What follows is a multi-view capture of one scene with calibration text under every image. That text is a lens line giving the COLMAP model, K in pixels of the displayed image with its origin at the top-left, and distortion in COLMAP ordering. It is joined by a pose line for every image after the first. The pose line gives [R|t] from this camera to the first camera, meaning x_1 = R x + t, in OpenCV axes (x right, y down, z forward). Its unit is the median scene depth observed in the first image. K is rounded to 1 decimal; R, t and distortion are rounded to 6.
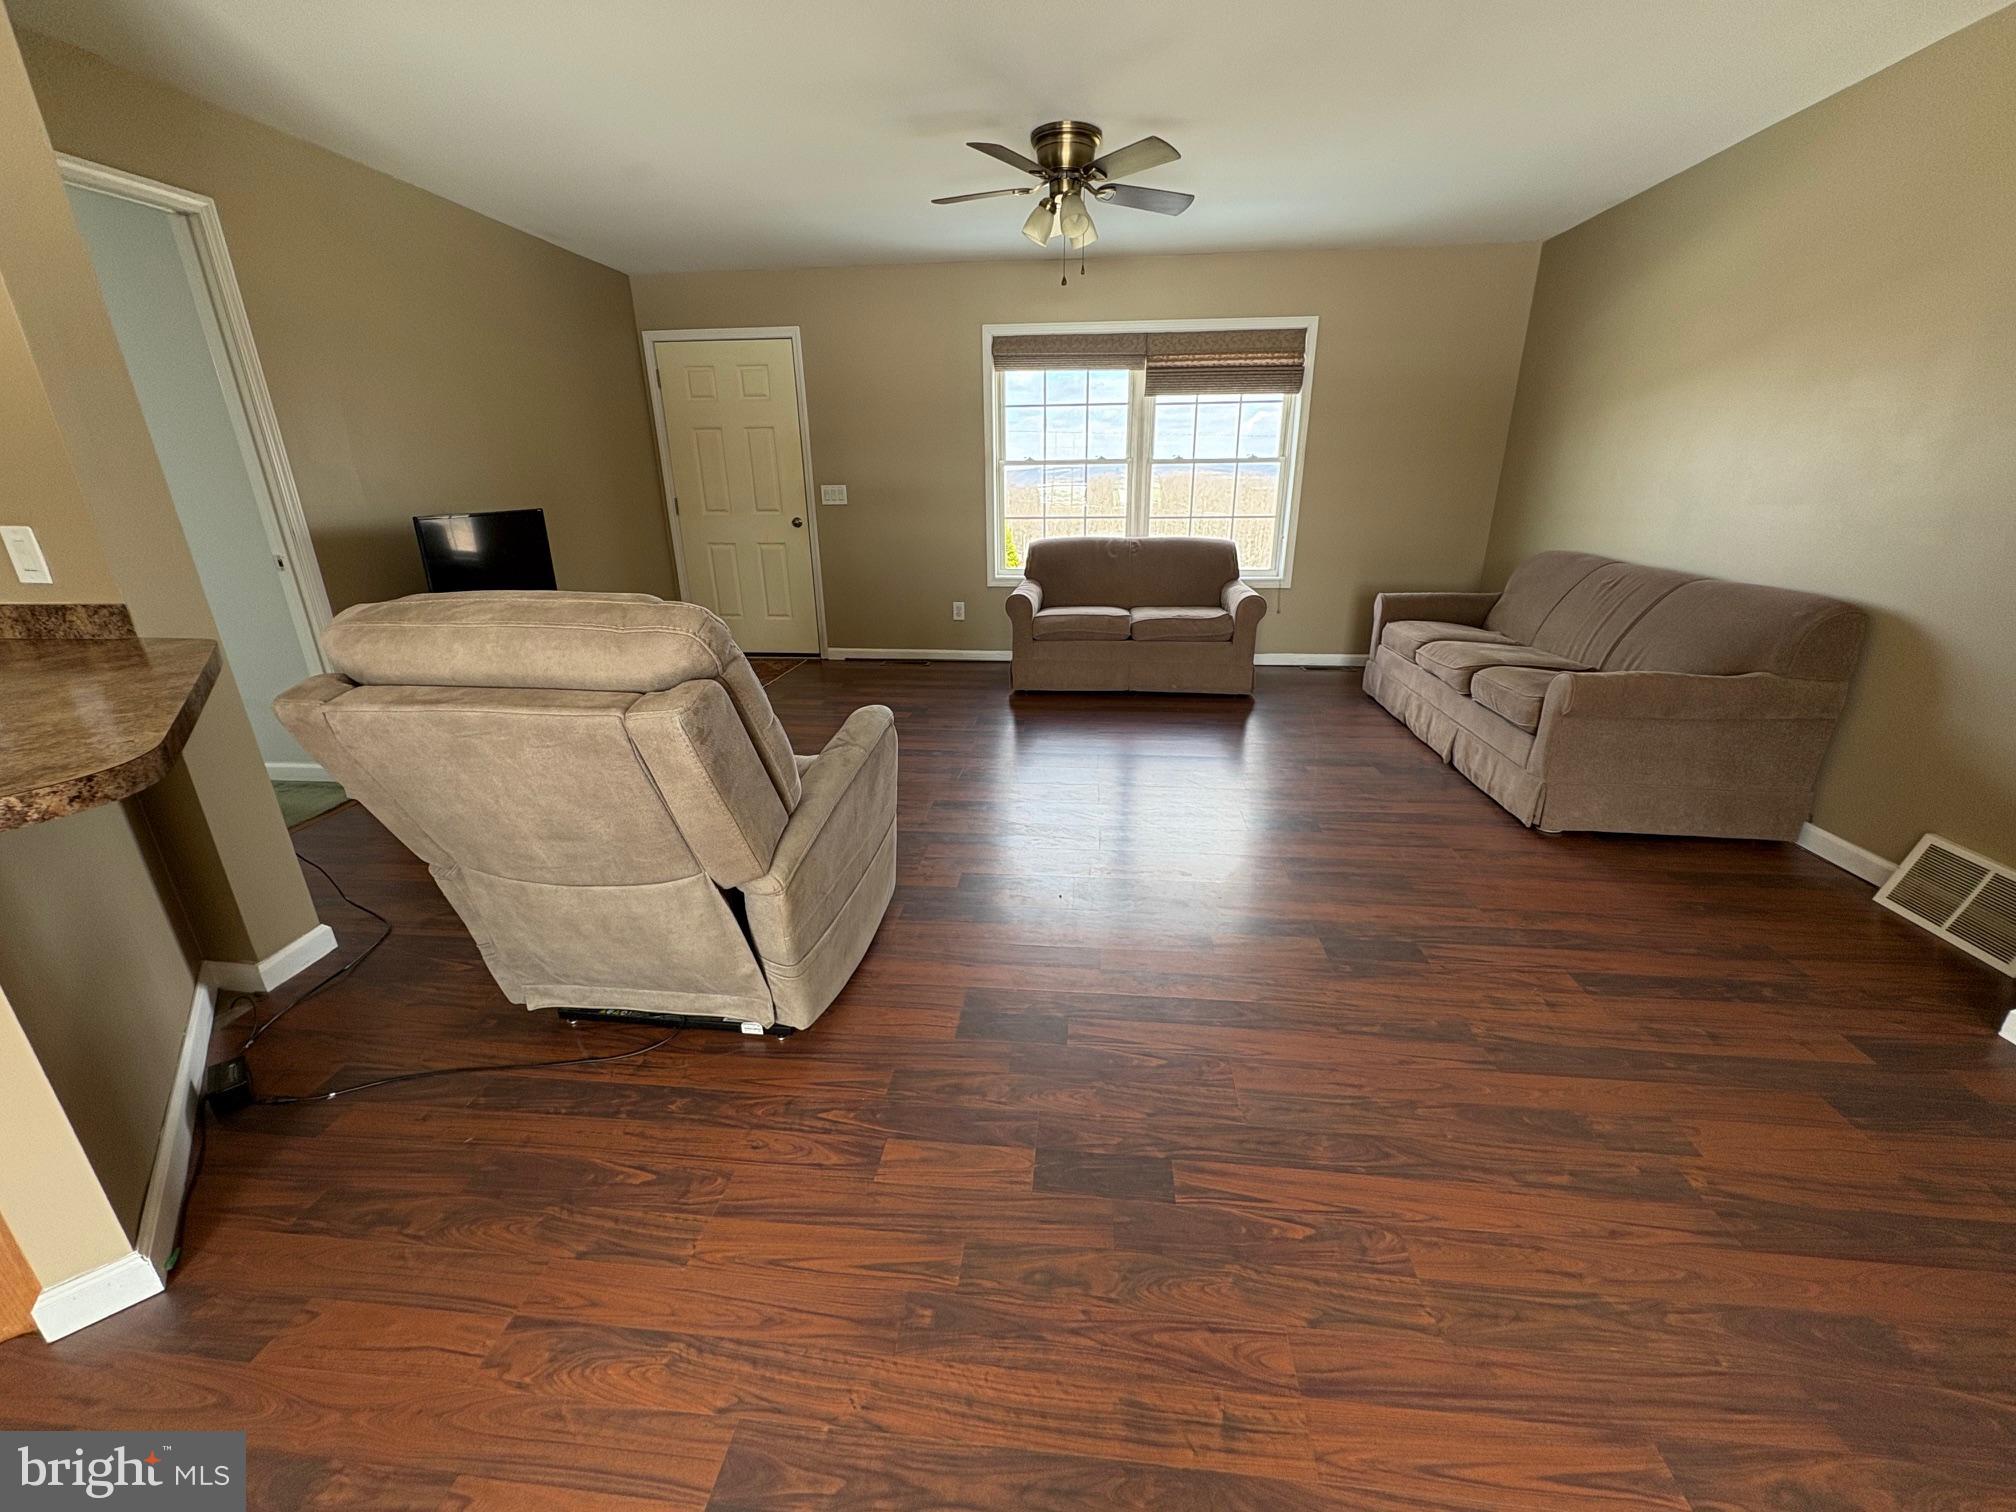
lens RADIAL K [[801.2, 0, 1012.1], [0, 801.2, 755.2], [0, 0, 1]] dist [0.002177, -0.000557]
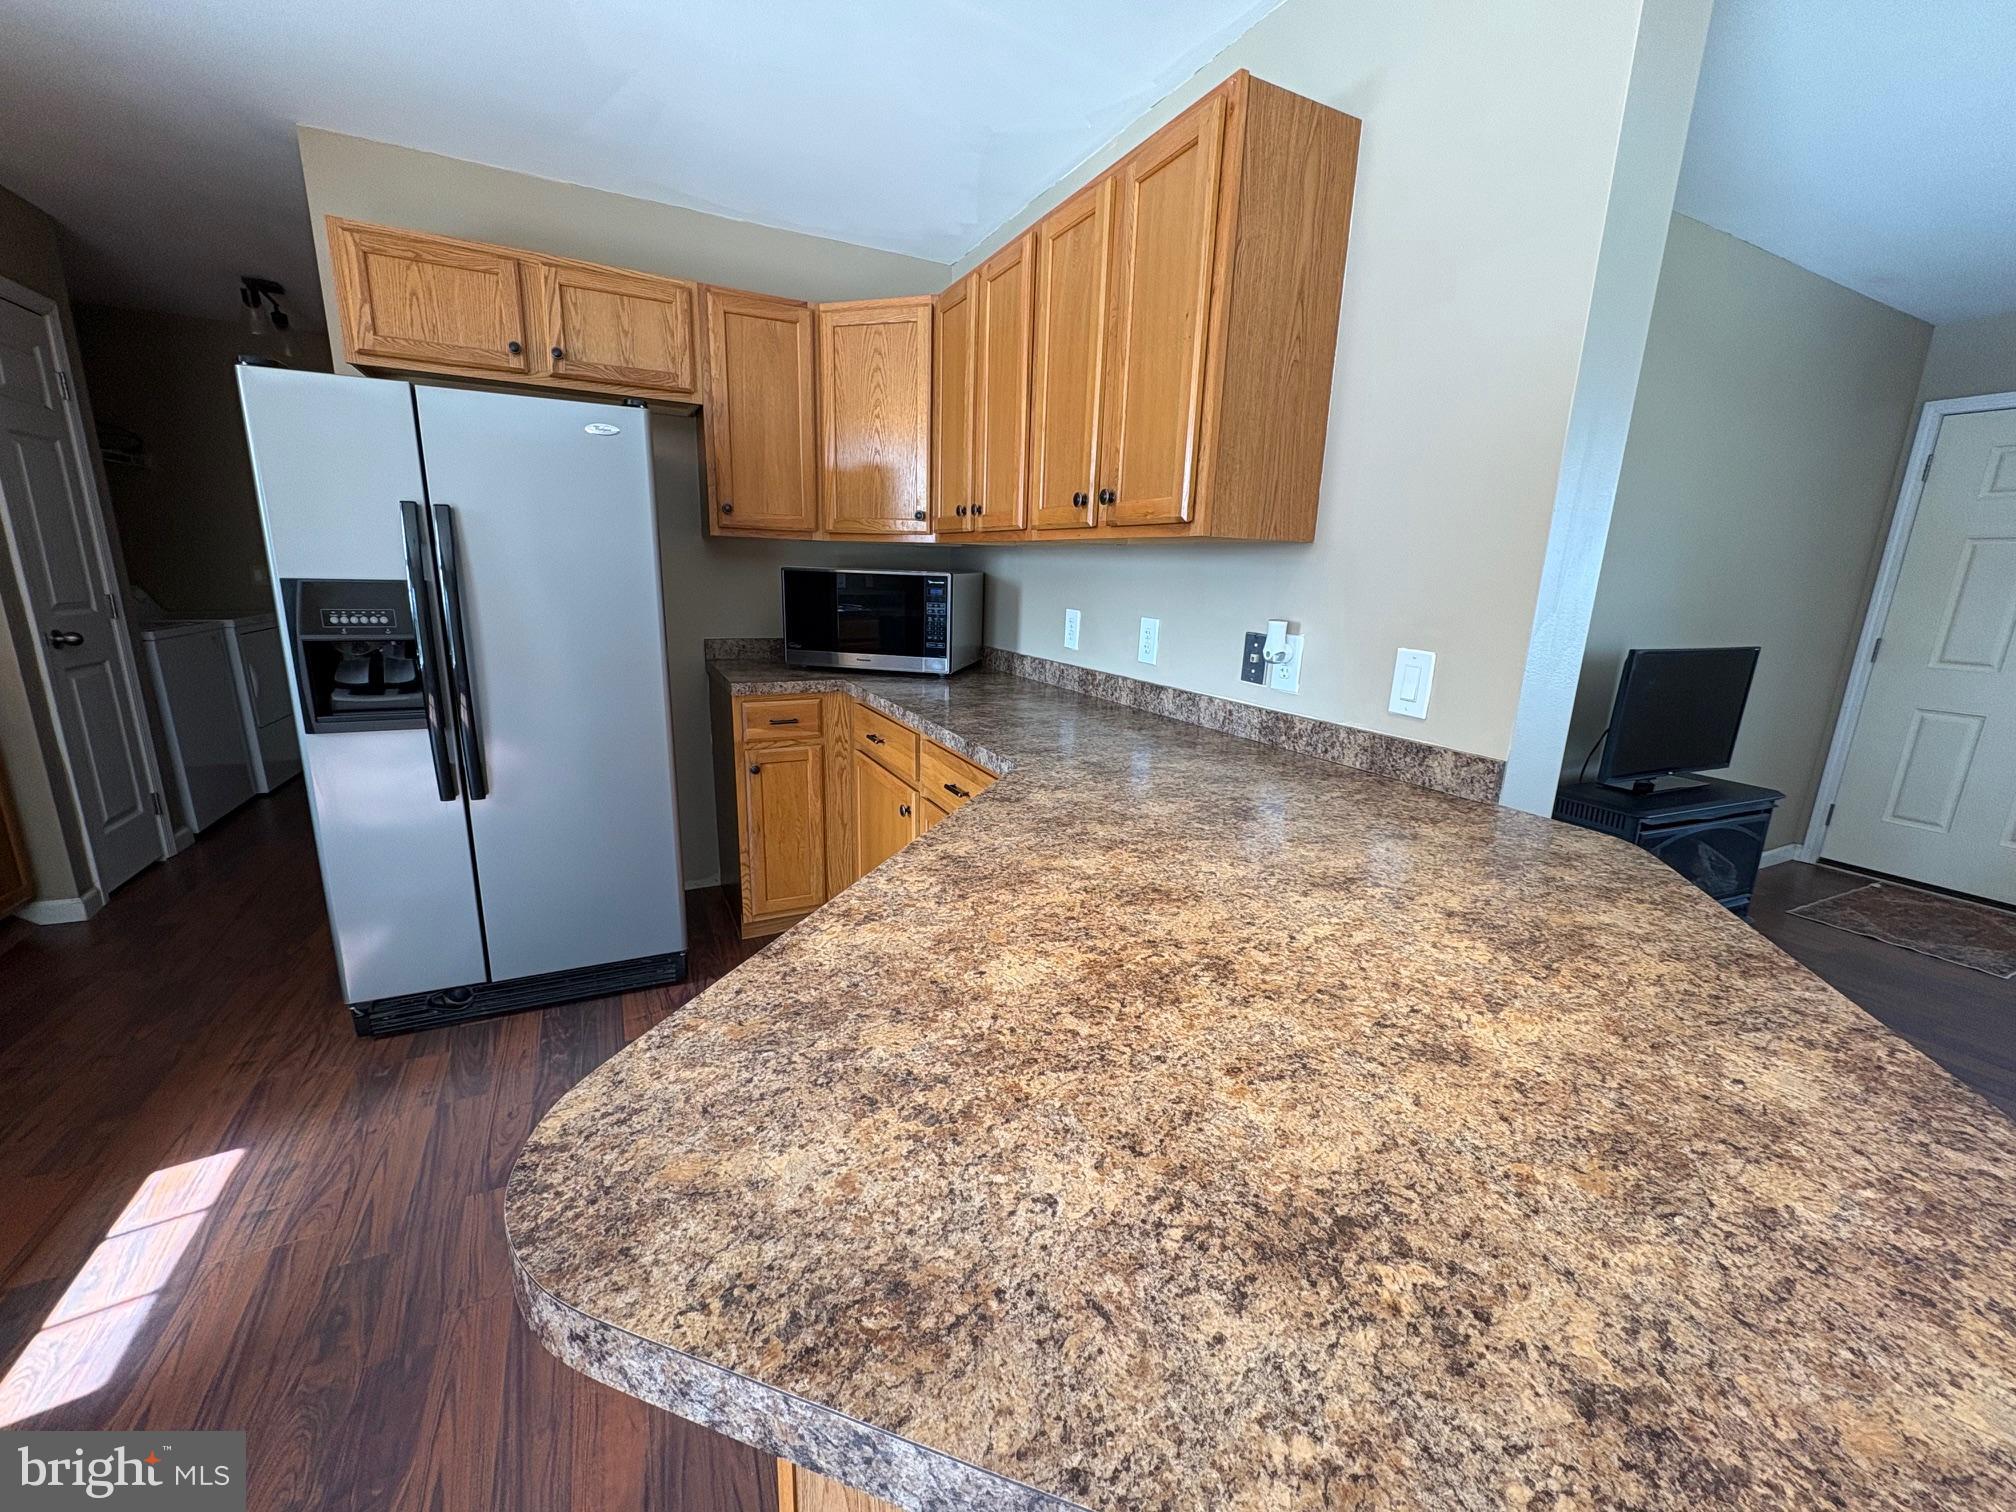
lens RADIAL K [[801.2, 0, 1005.4], [0, 801.2, 754.1], [0, 0, 1]] dist [0.002177, -0.000557]
pose [[0.535793, 0.218421, -0.815609, -0.710661], [-0.318154, 0.946989, 0.044602, -0.074218], [0.782115, 0.235592, 0.576882, 0.178918]]
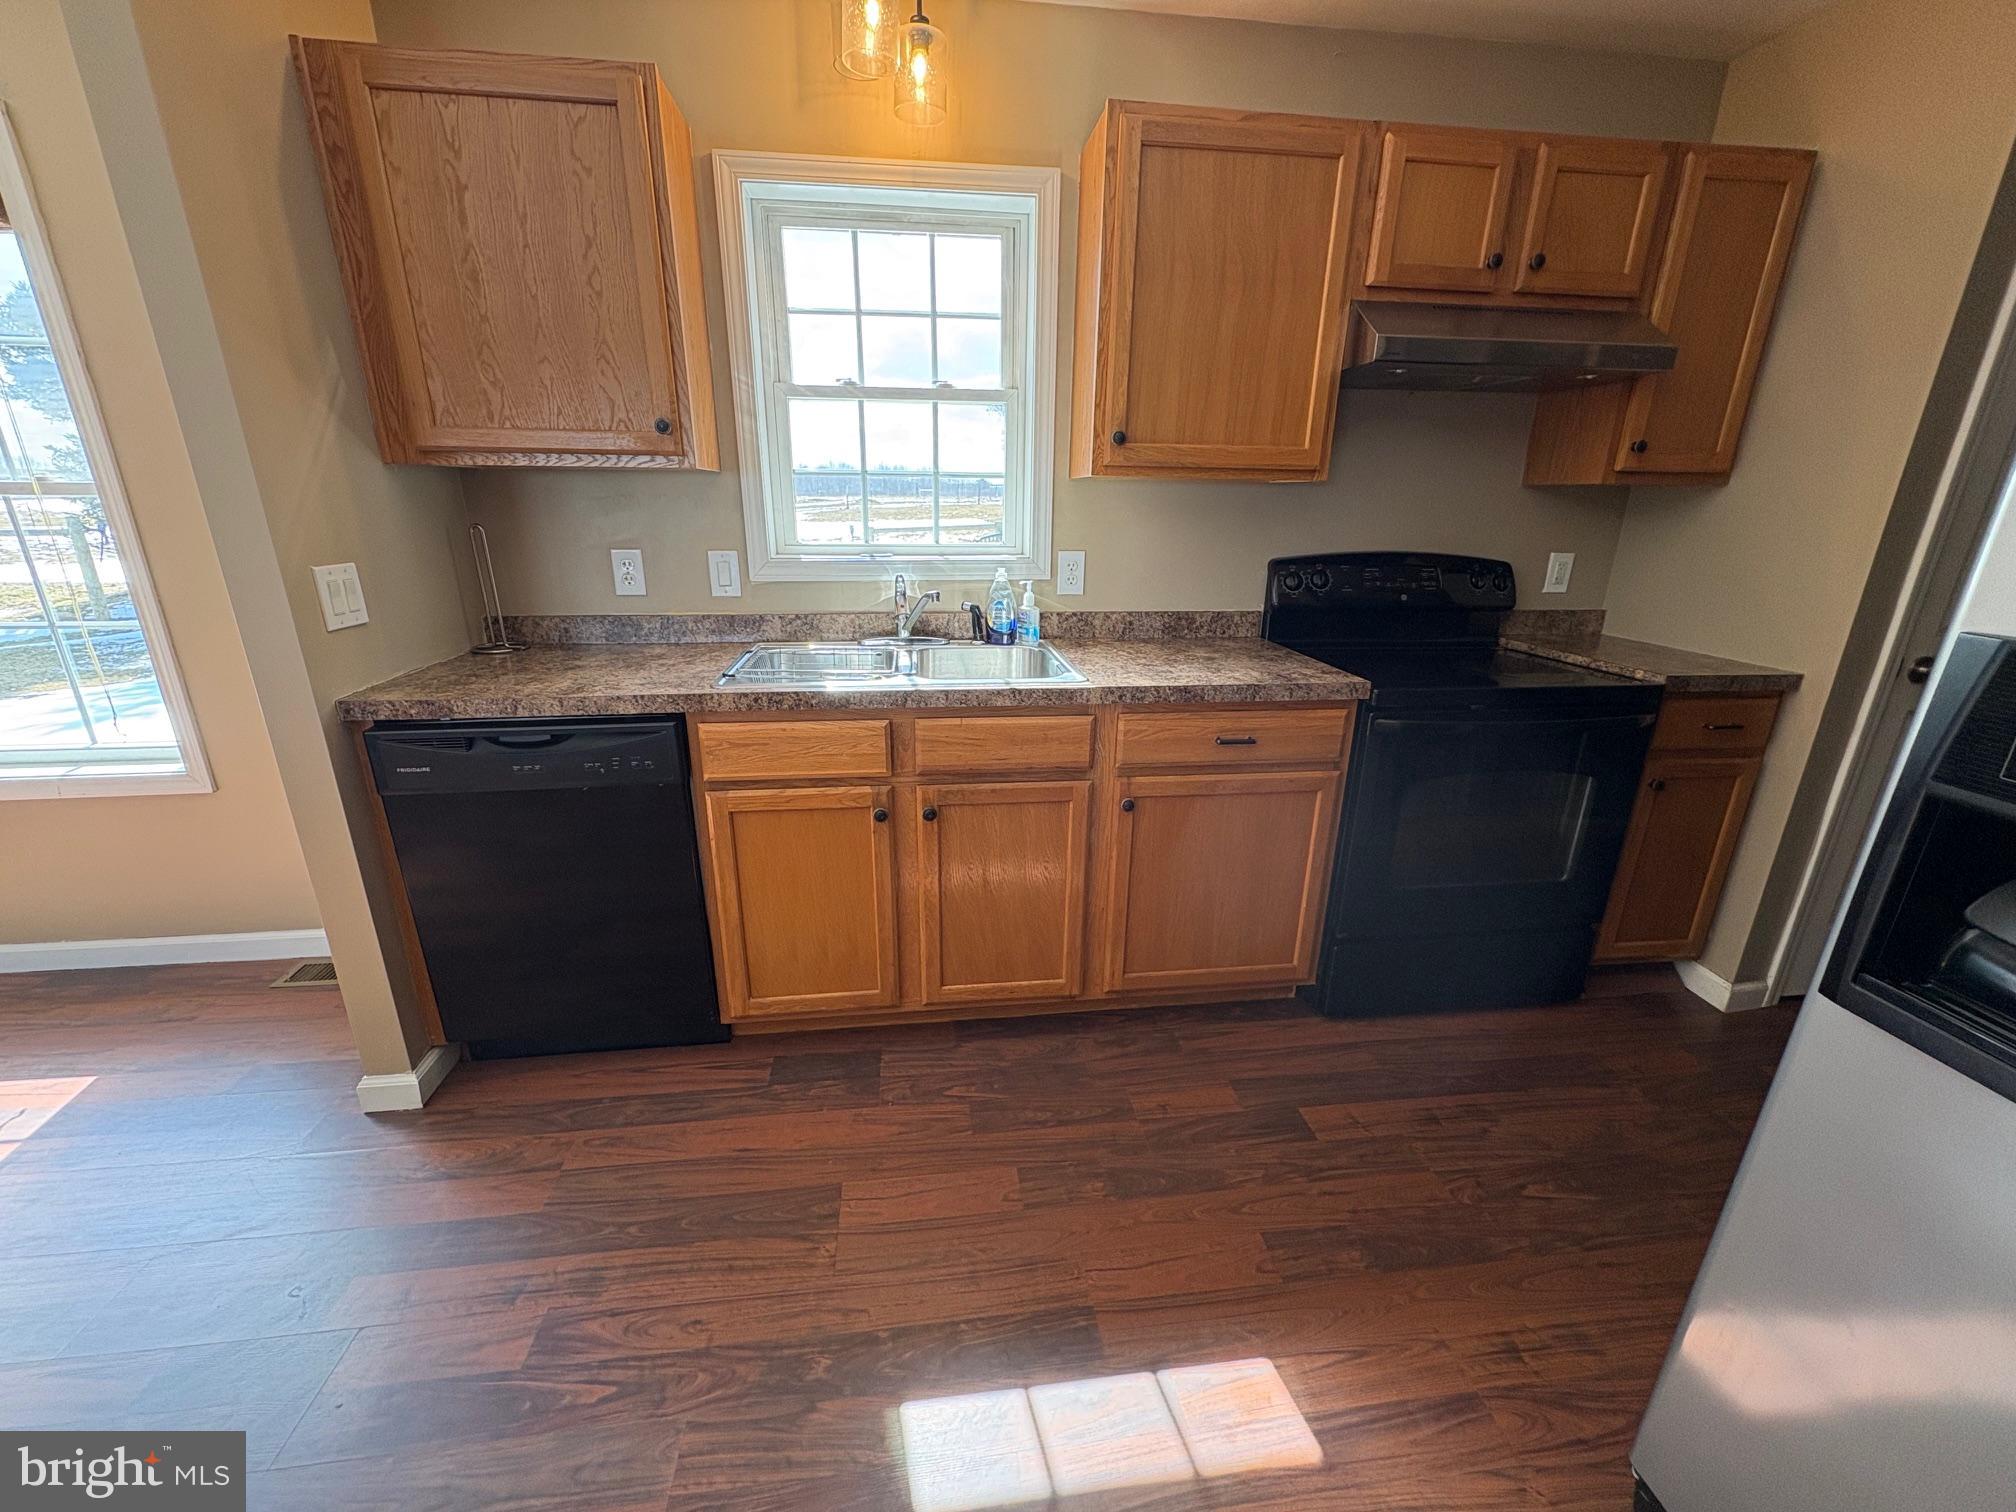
lens RADIAL K [[801.2, 0, 1006.9], [0, 801.2, 759.1], [0, 0, 1]] dist [0.002177, -0.000557]
pose [[-0.973582, 0.068579, -0.217797, -1.523152], [-0.079410, 0.792605, 0.604542, -0.093766], [0.214086, 0.605866, -0.766220, 0.228778]]
